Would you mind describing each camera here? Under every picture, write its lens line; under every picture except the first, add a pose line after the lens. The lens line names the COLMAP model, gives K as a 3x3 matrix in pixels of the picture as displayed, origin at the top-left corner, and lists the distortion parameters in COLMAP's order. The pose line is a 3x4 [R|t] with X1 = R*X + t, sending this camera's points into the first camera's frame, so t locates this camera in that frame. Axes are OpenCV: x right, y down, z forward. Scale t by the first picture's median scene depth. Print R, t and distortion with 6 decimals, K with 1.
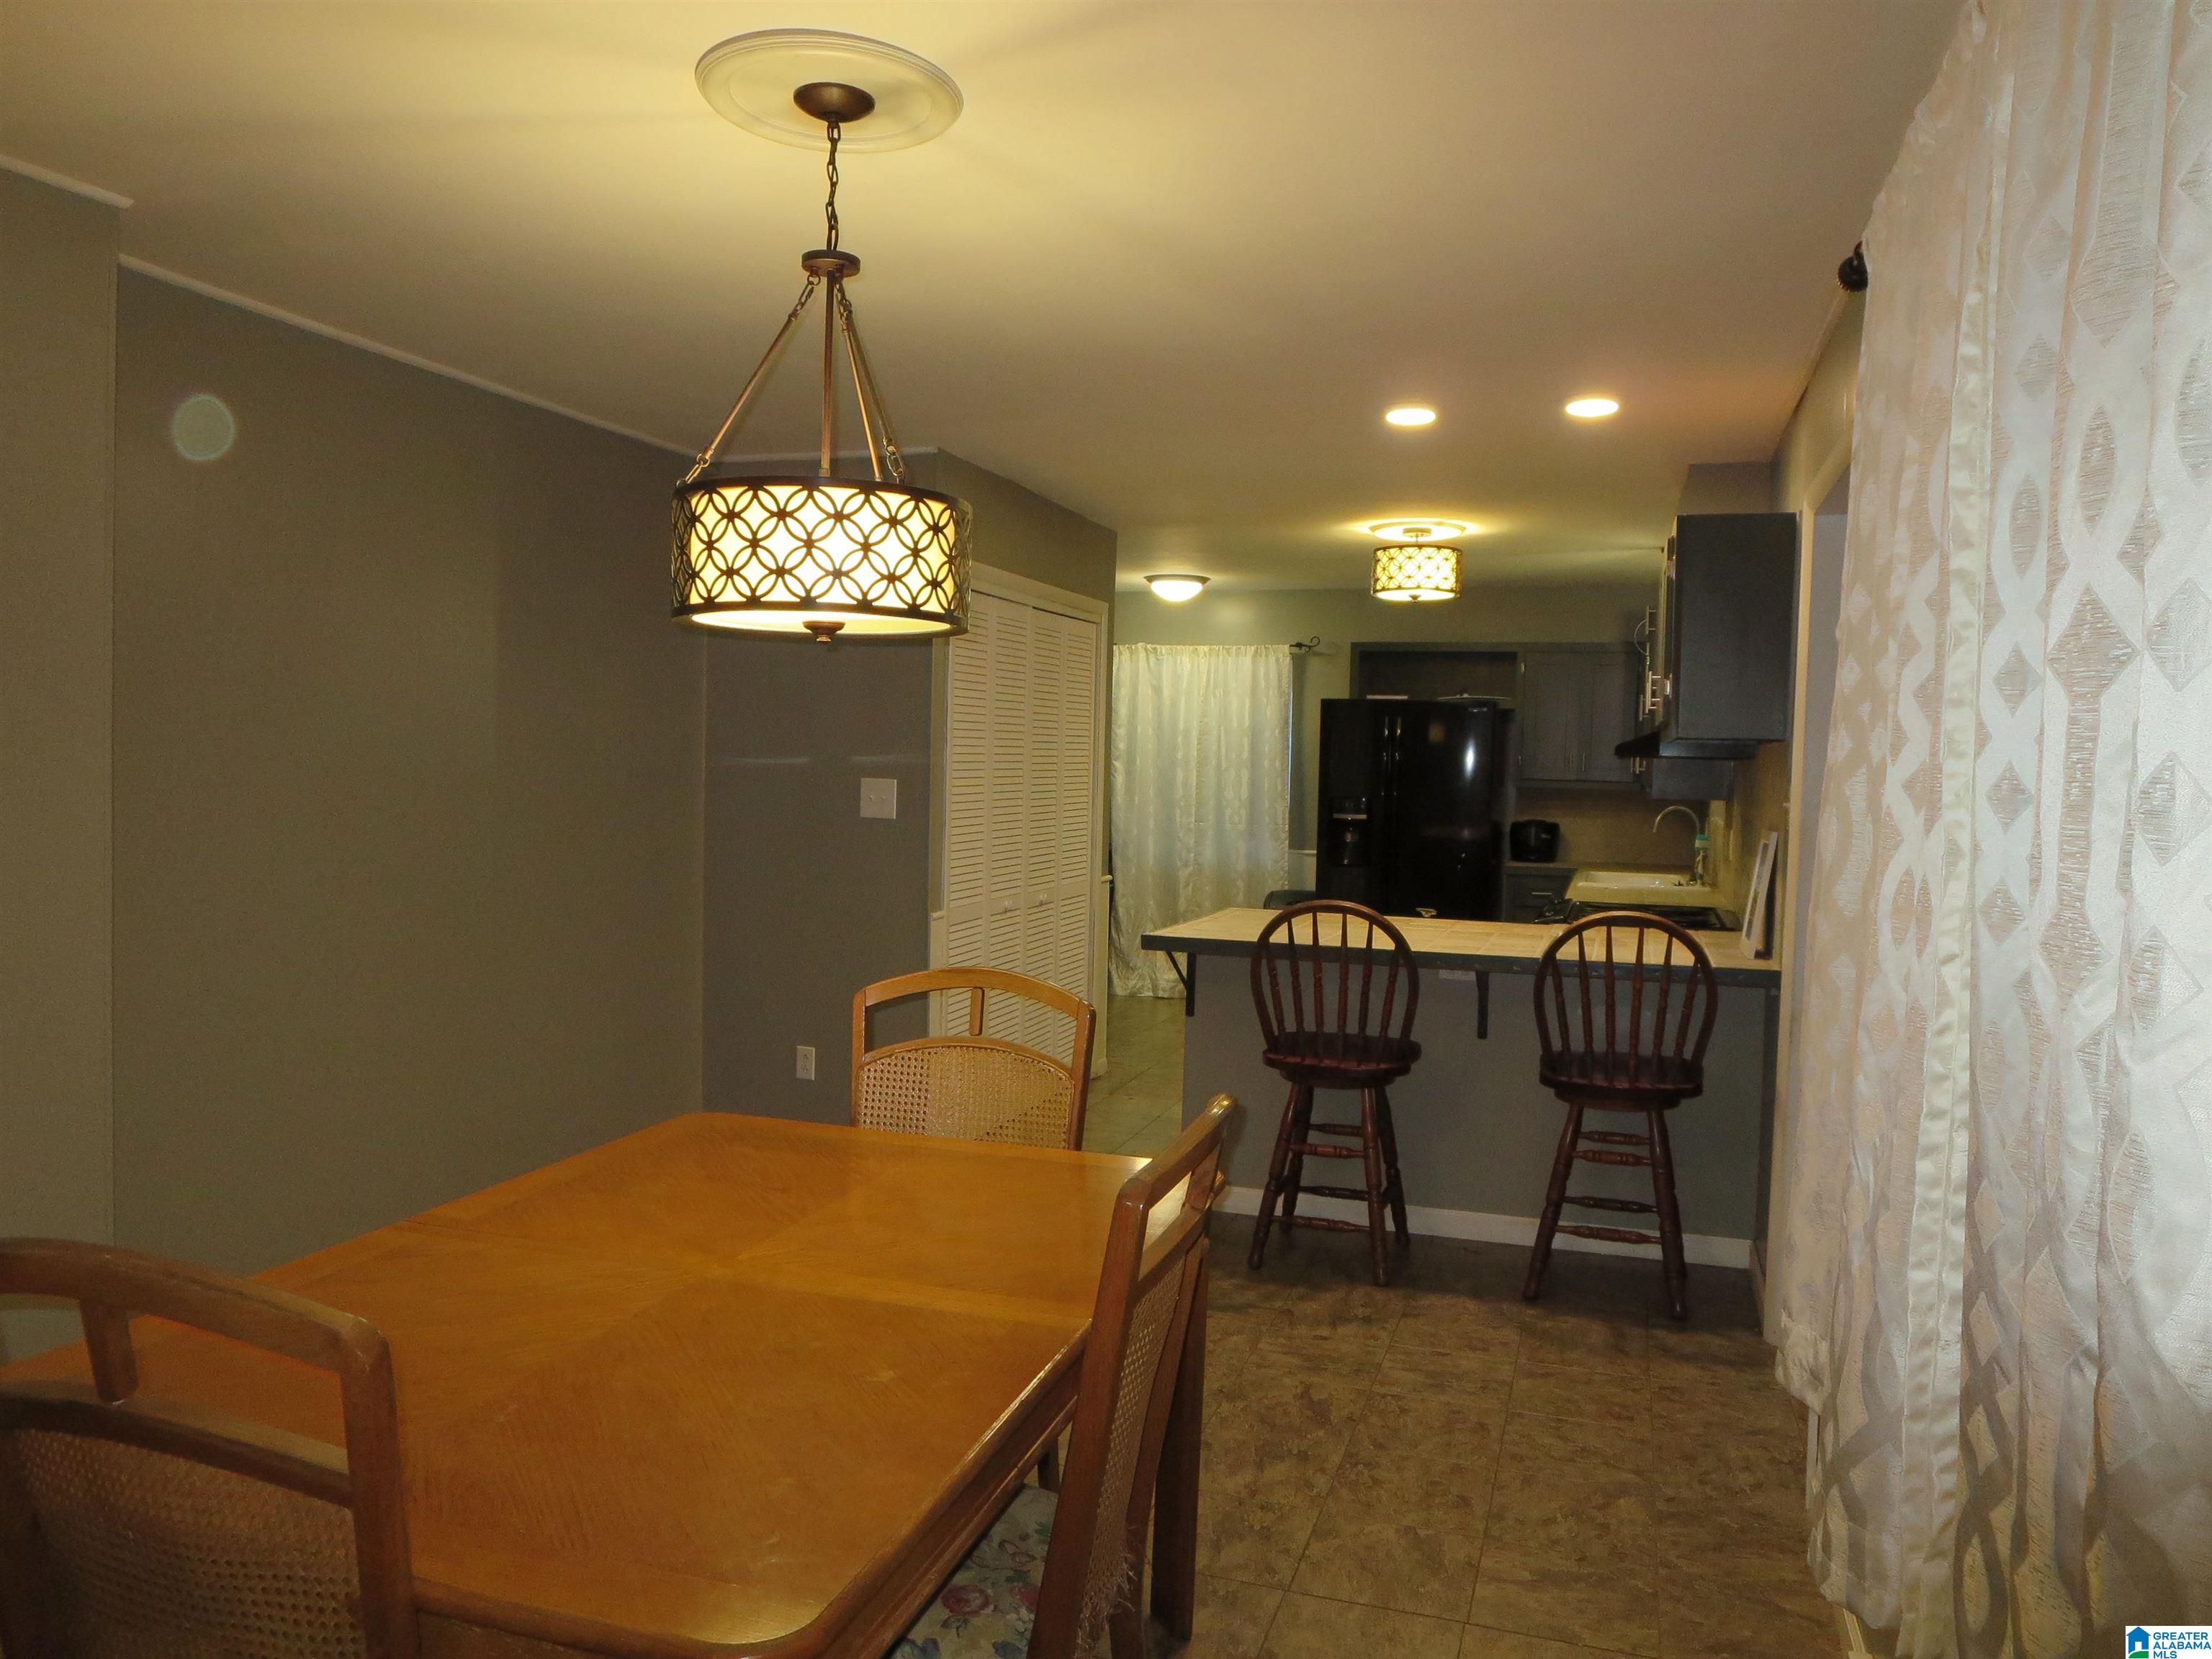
lens RADIAL K [[1560.3, 0, 1110.8], [0, 1560.3, 845.8], [0, 0, 1]] dist [-0.031739, 0.006271]
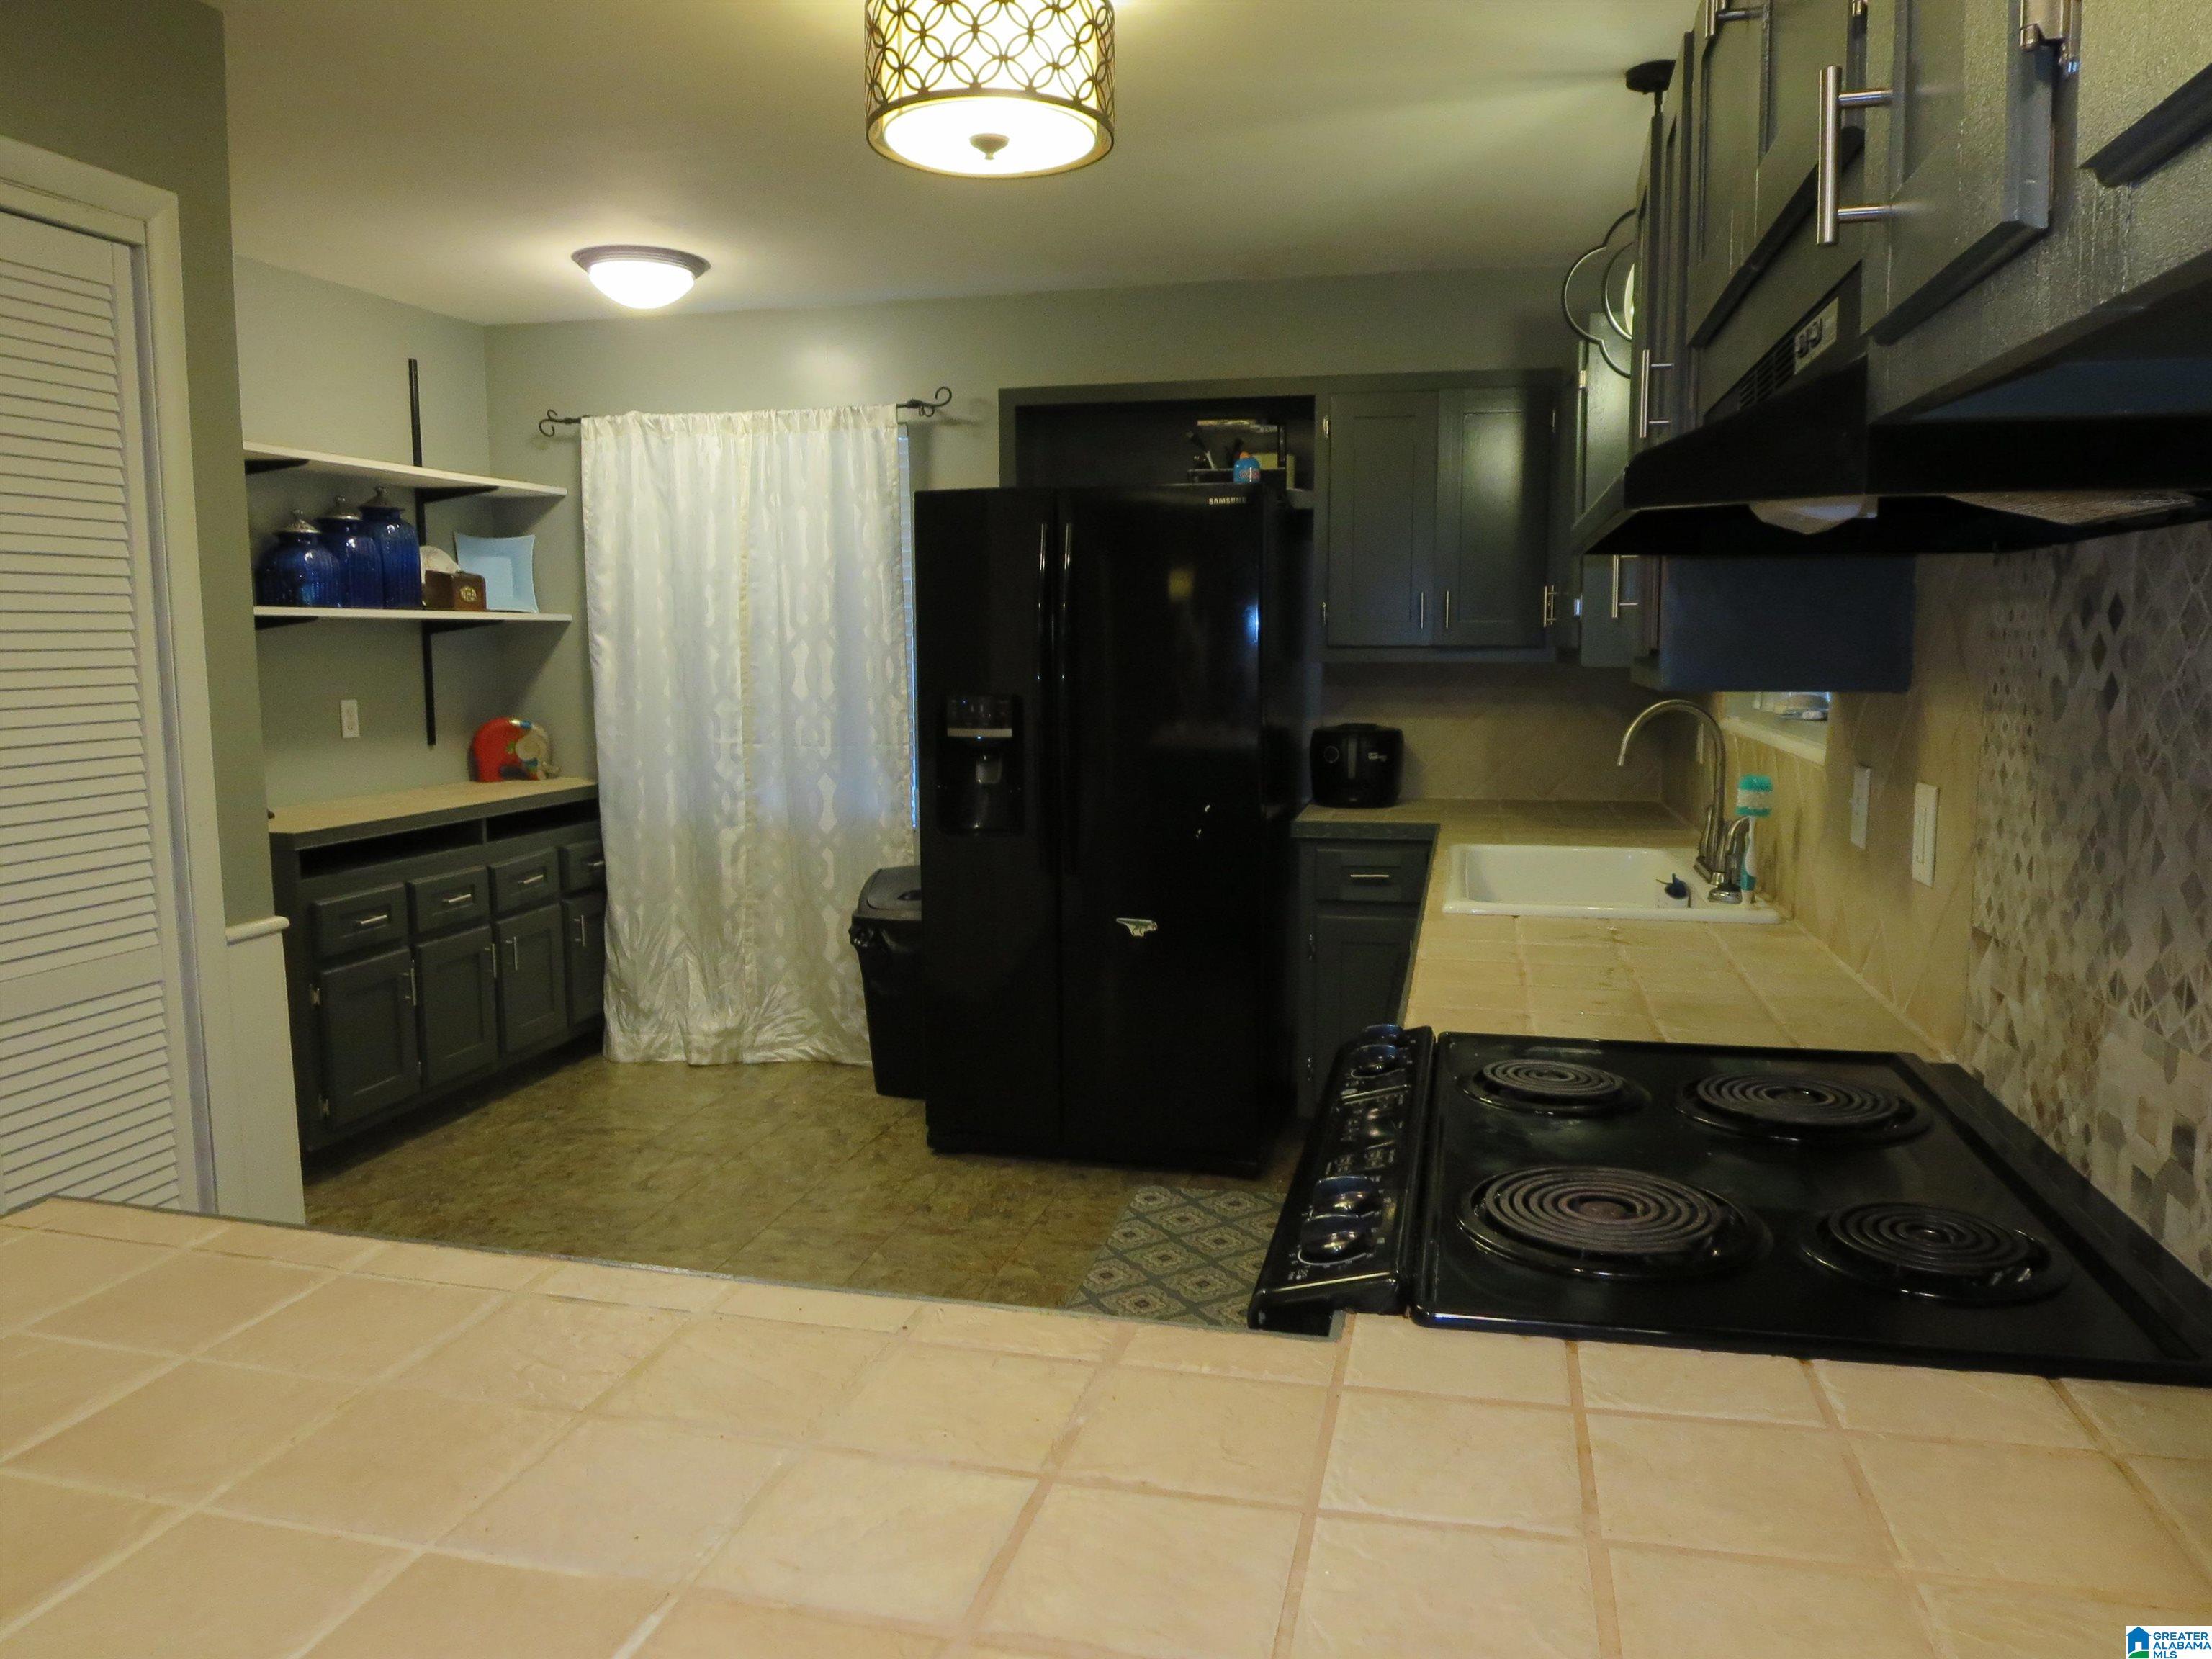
lens RADIAL K [[1560.3, 0, 1110.8], [0, 1560.3, 845.8], [0, 0, 1]] dist [-0.031739, 0.006271]
pose [[0.995720, -0.035854, 0.085179, 0.135112], [0.029346, 0.996641, 0.076454, -0.017510], [-0.087634, -0.073627, 0.993428, 0.453629]]
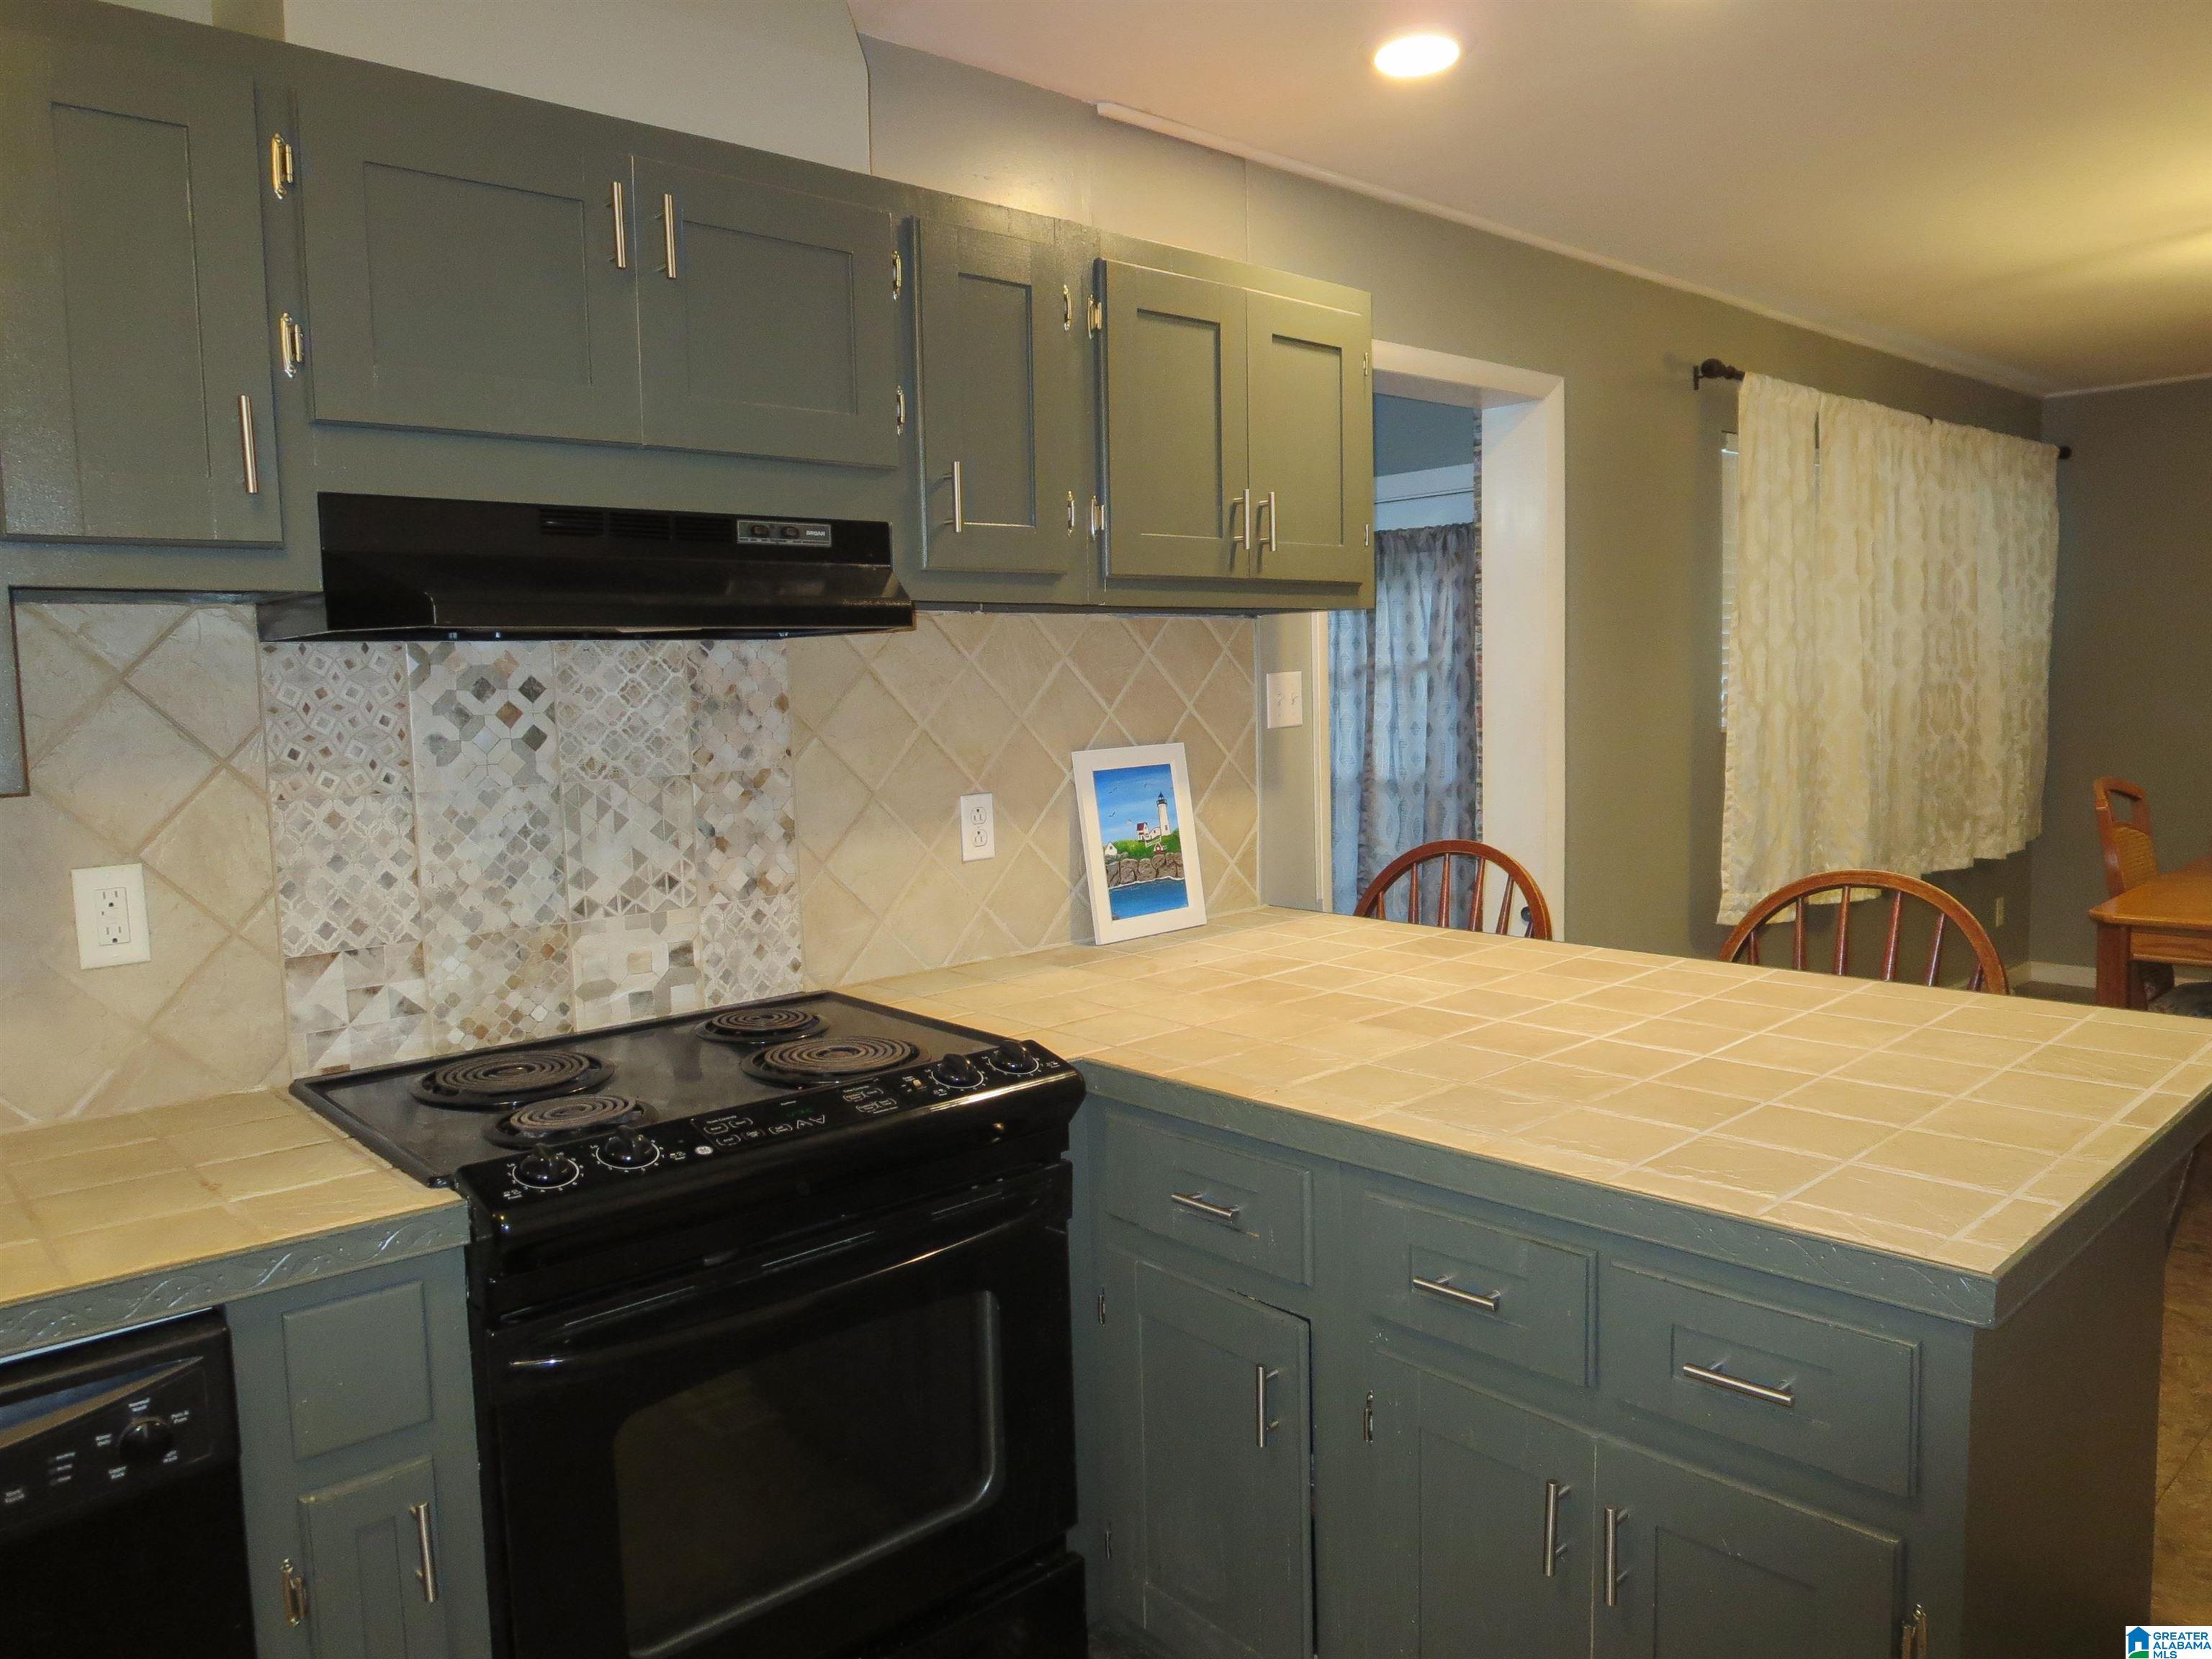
lens RADIAL K [[1560.3, 0, 1110.8], [0, 1560.3, 845.8], [0, 0, 1]] dist [-0.031739, 0.006271]
pose [[-0.871773, -0.052719, 0.487065, 0.048378], [0.031412, 0.986133, 0.162959, -0.037755], [-0.488901, 0.157363, -0.858028, 0.755340]]
